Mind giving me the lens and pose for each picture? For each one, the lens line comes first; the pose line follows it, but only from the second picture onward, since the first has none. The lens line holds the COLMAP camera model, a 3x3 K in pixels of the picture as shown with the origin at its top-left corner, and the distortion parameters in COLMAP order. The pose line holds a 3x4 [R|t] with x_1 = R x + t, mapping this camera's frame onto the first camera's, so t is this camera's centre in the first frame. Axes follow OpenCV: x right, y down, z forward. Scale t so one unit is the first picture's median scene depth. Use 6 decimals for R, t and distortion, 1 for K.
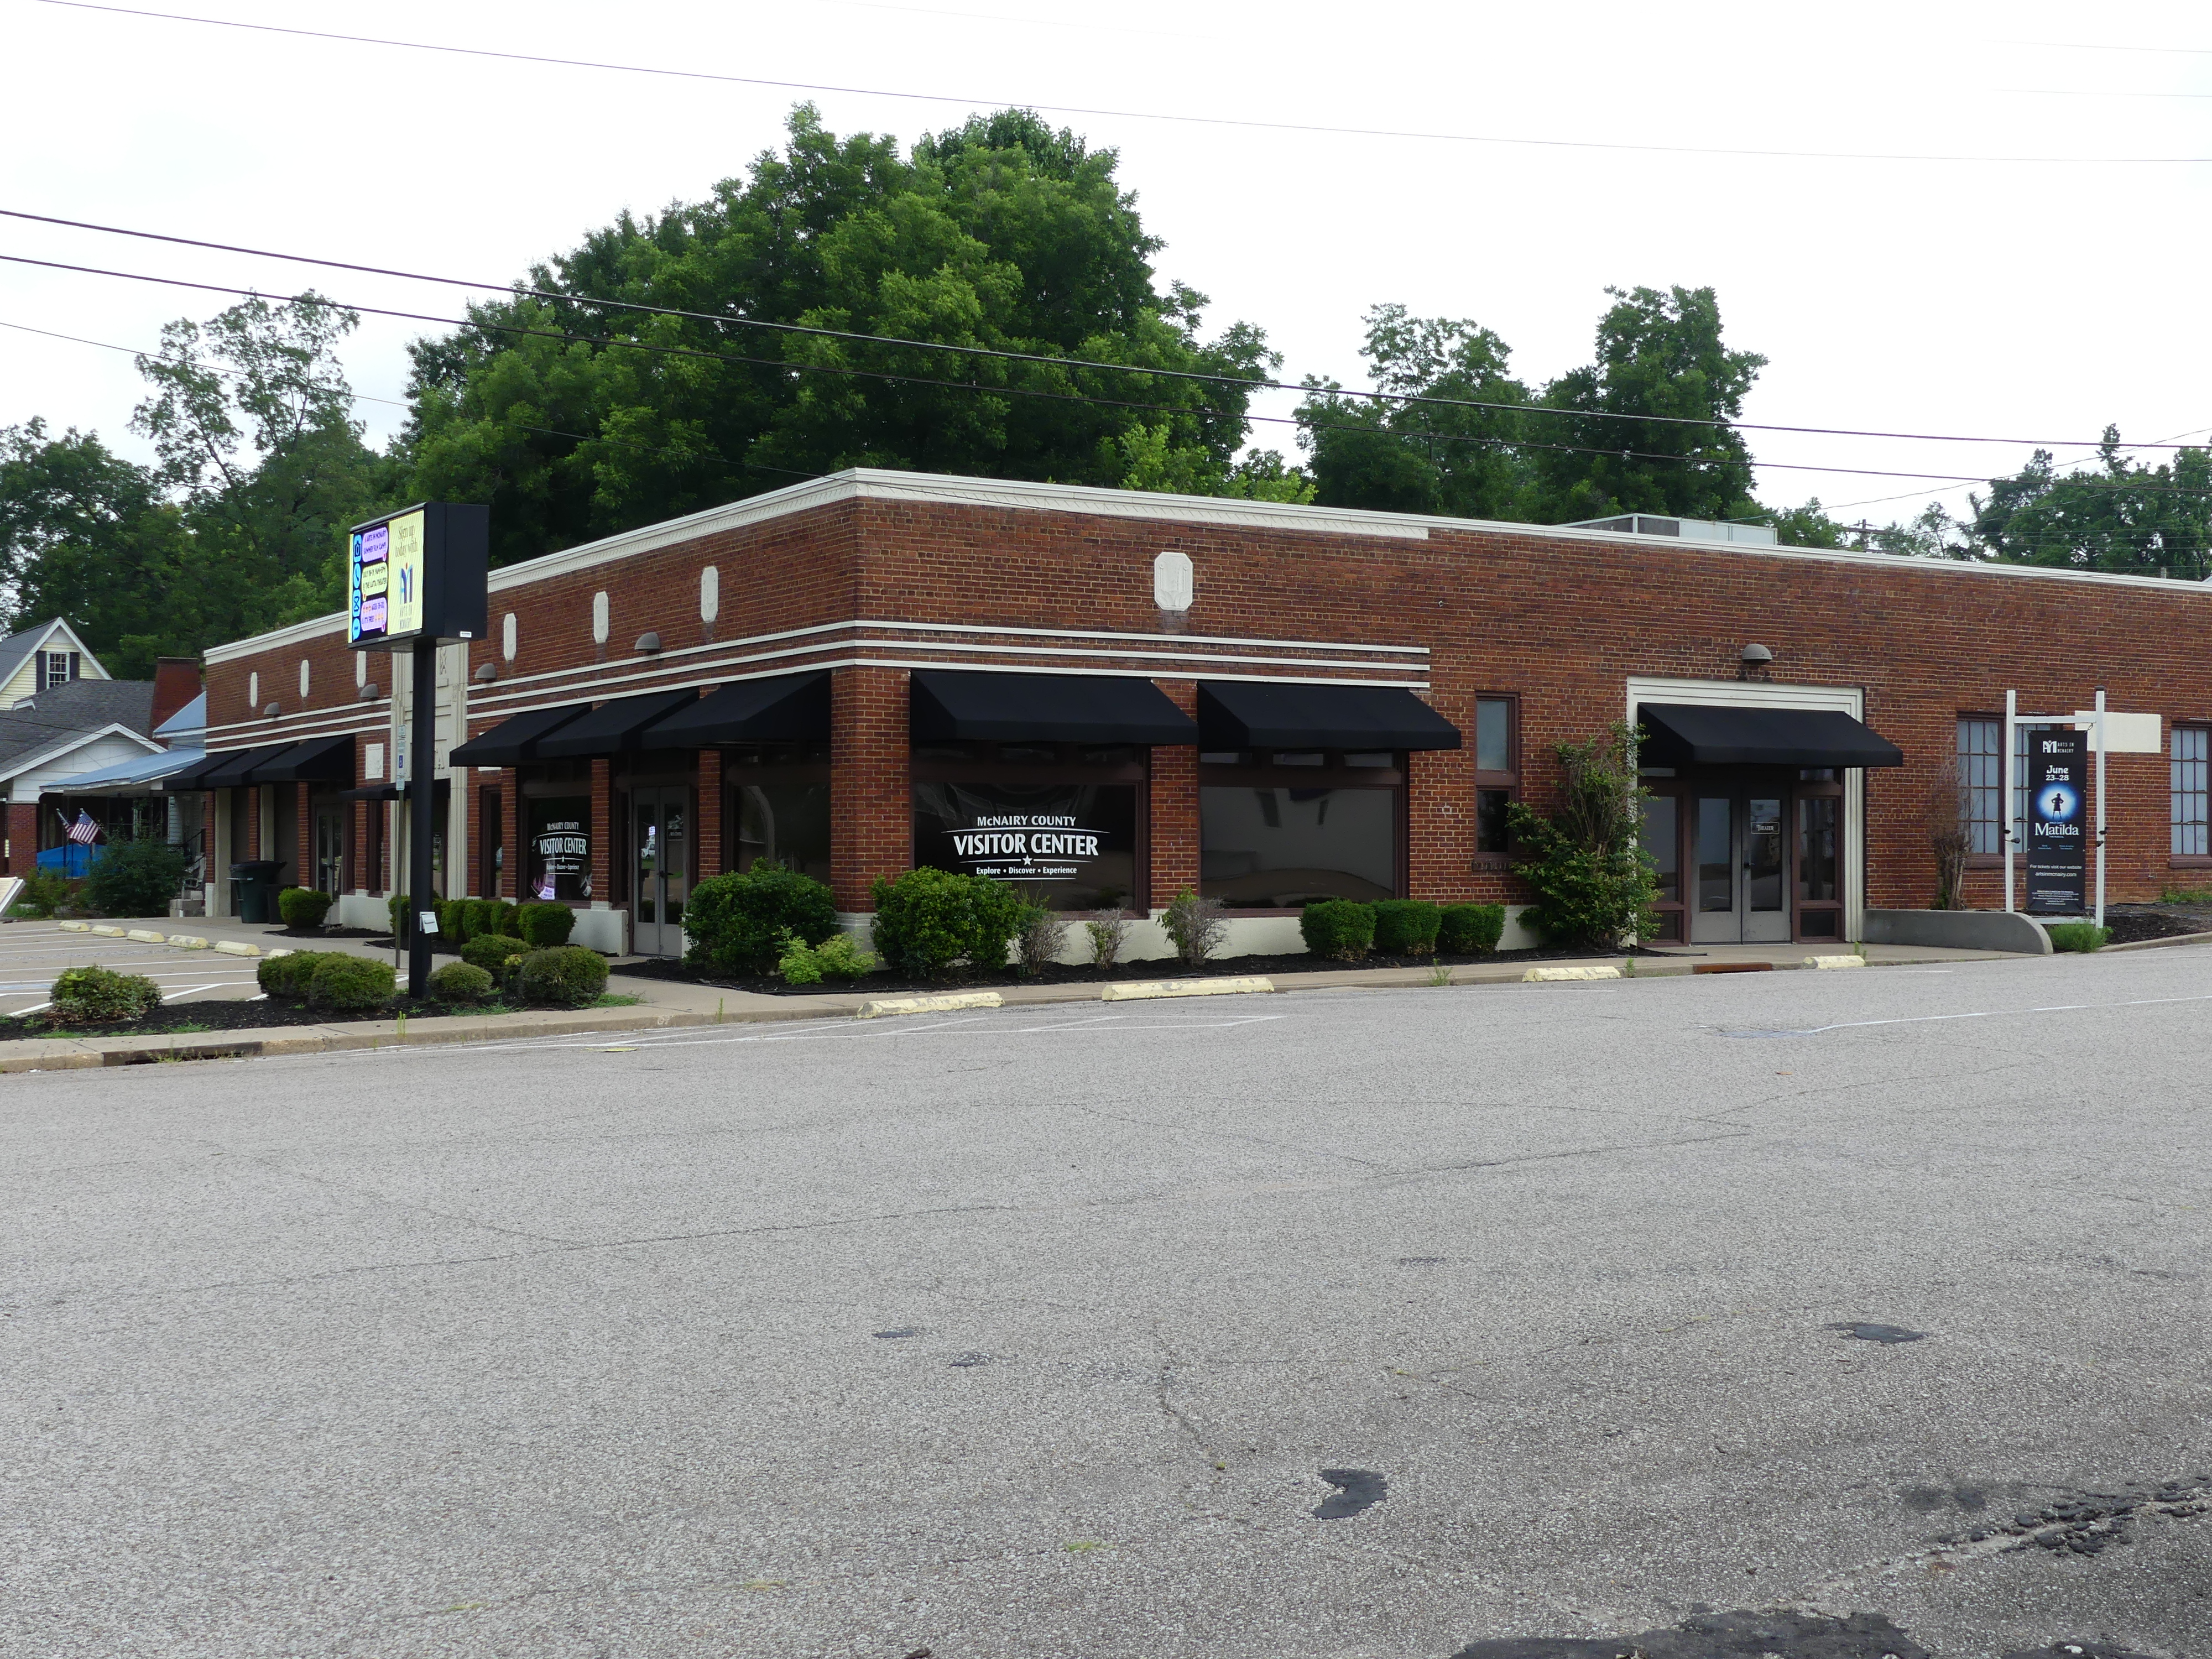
lens RADIAL K [[2631.3, 0, 1104.1], [0, 2631.3, 839.3], [0, 0, 1]] dist [-0.016102, 0.000000]
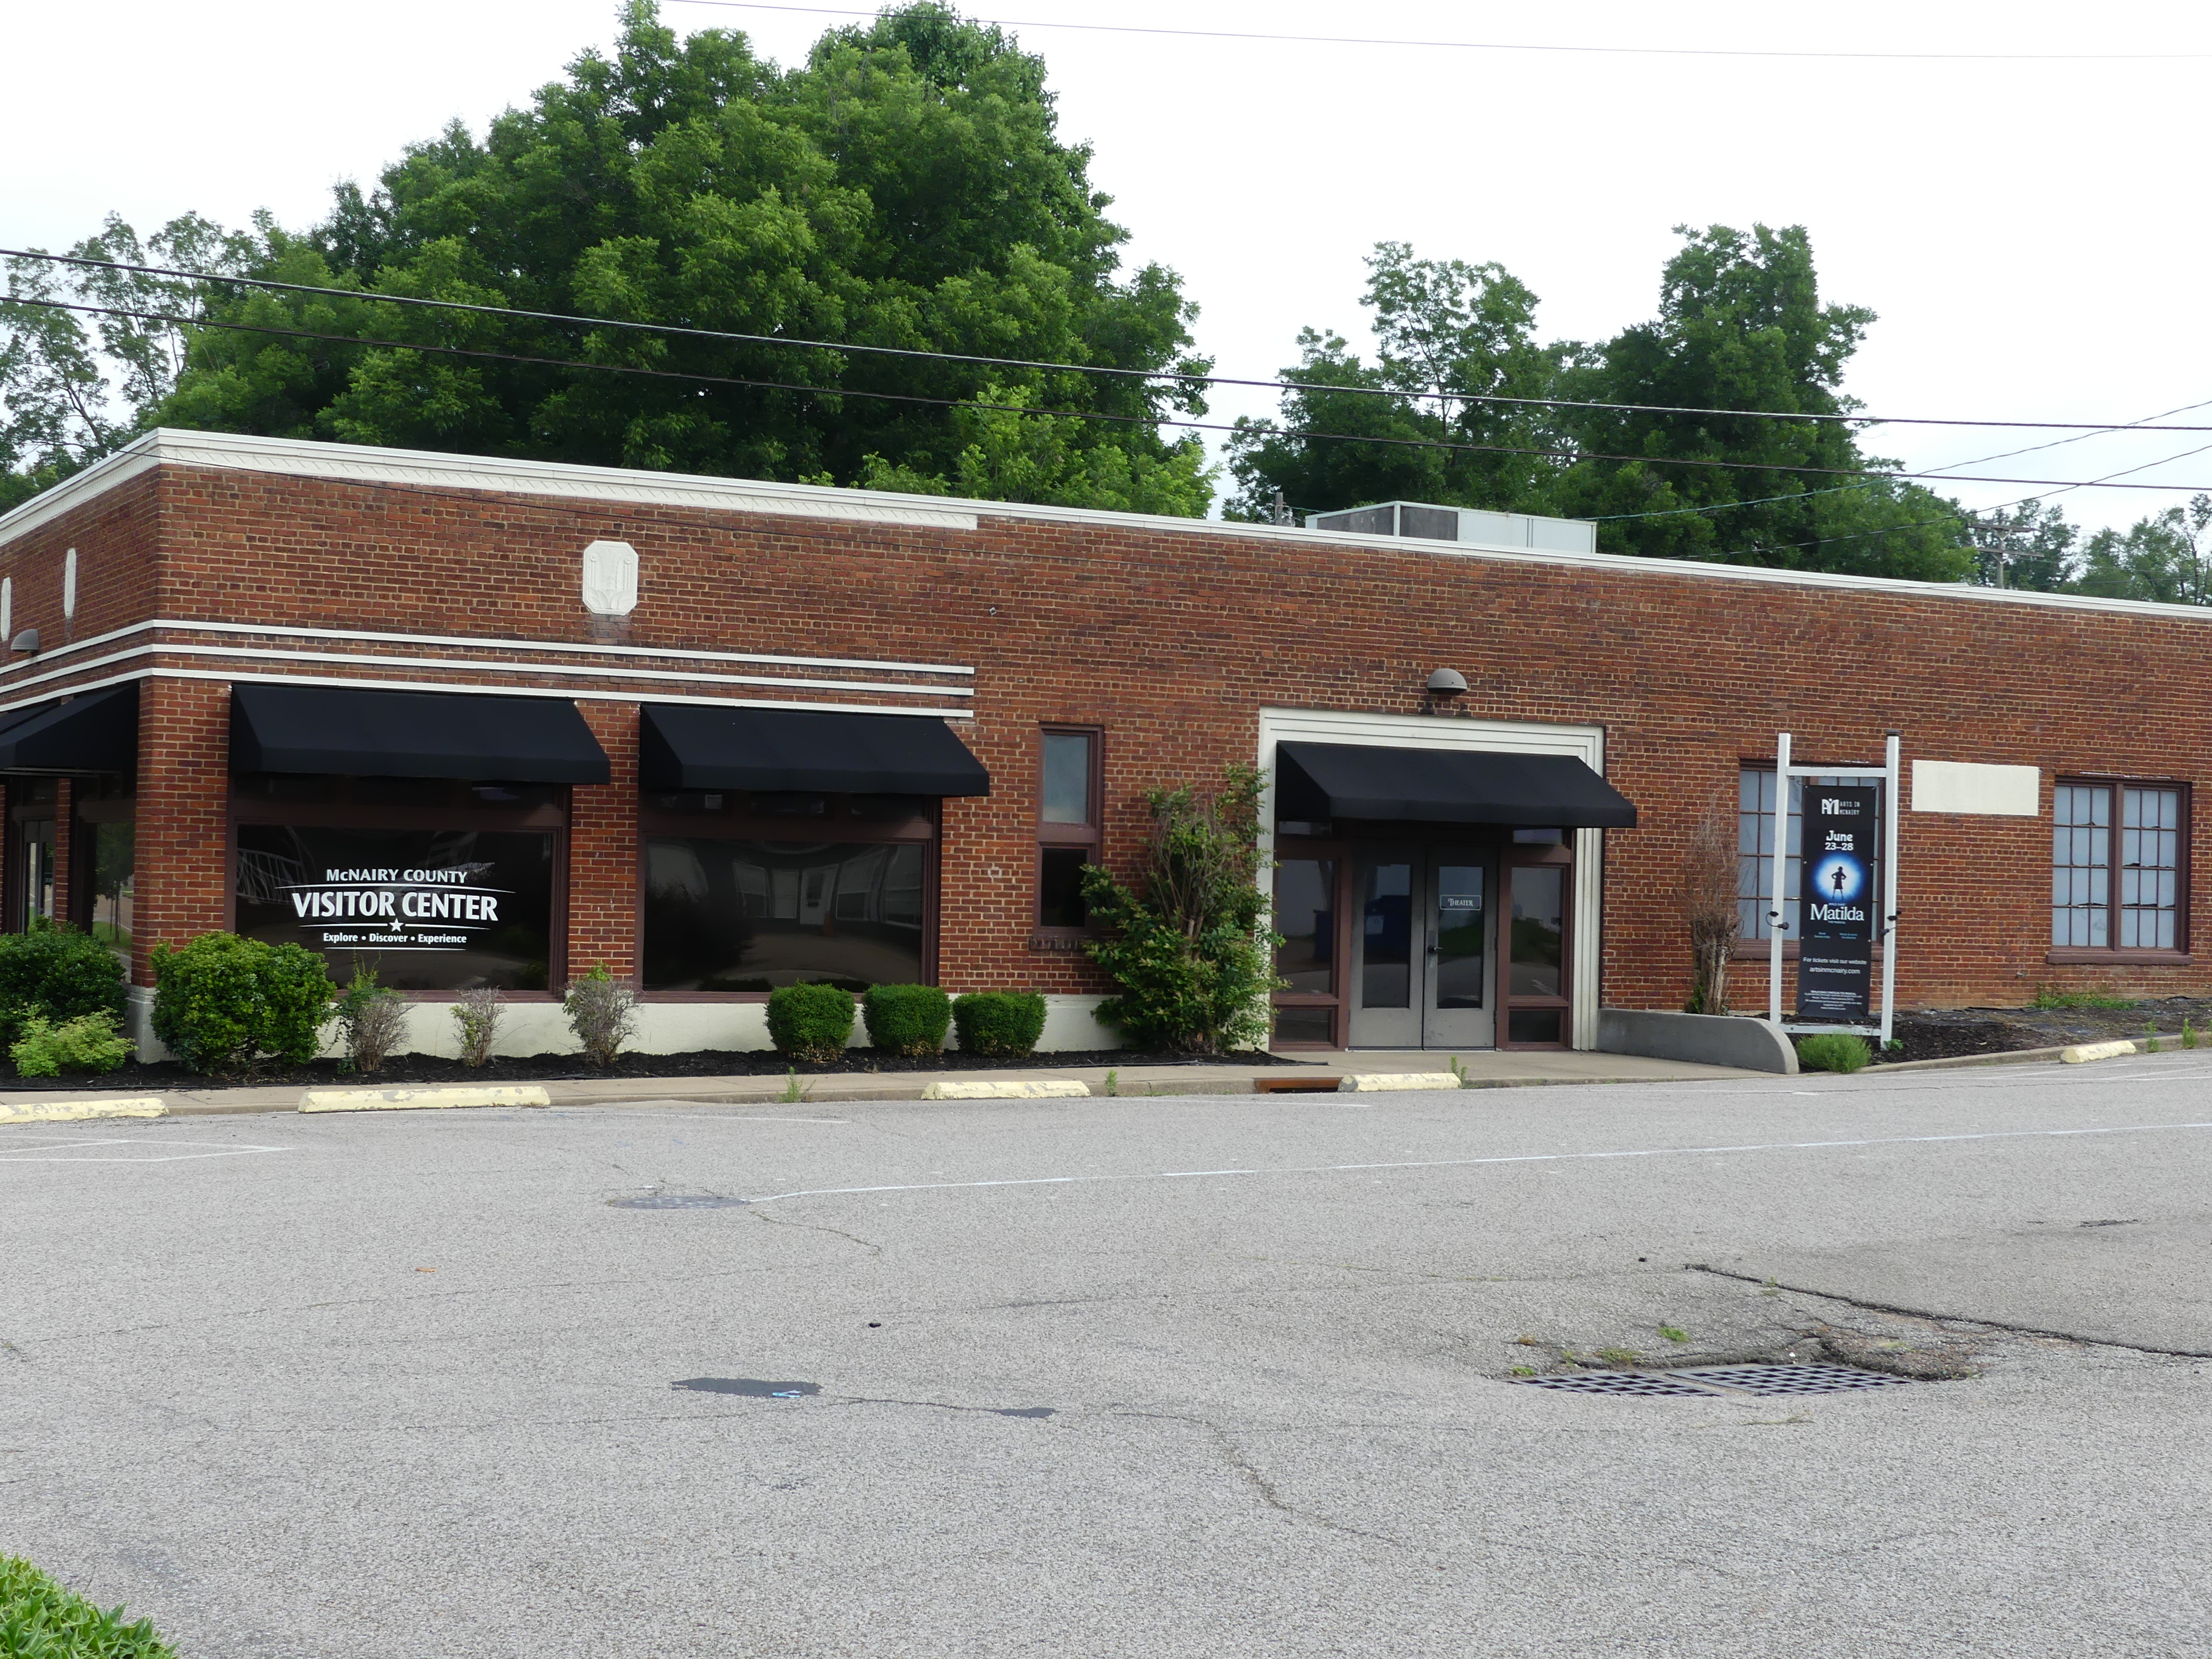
lens RADIAL K [[3135.9, 0, 1108.9], [0, 3135.9, 831.0], [0, 0, 1]] dist [0.004880, 0.000000]
pose [[0.998138, 0.021294, -0.057165, 0.196686], [-0.022188, 0.999641, -0.015050, -0.009076], [0.056824, 0.016290, 0.998251, 0.055534]]
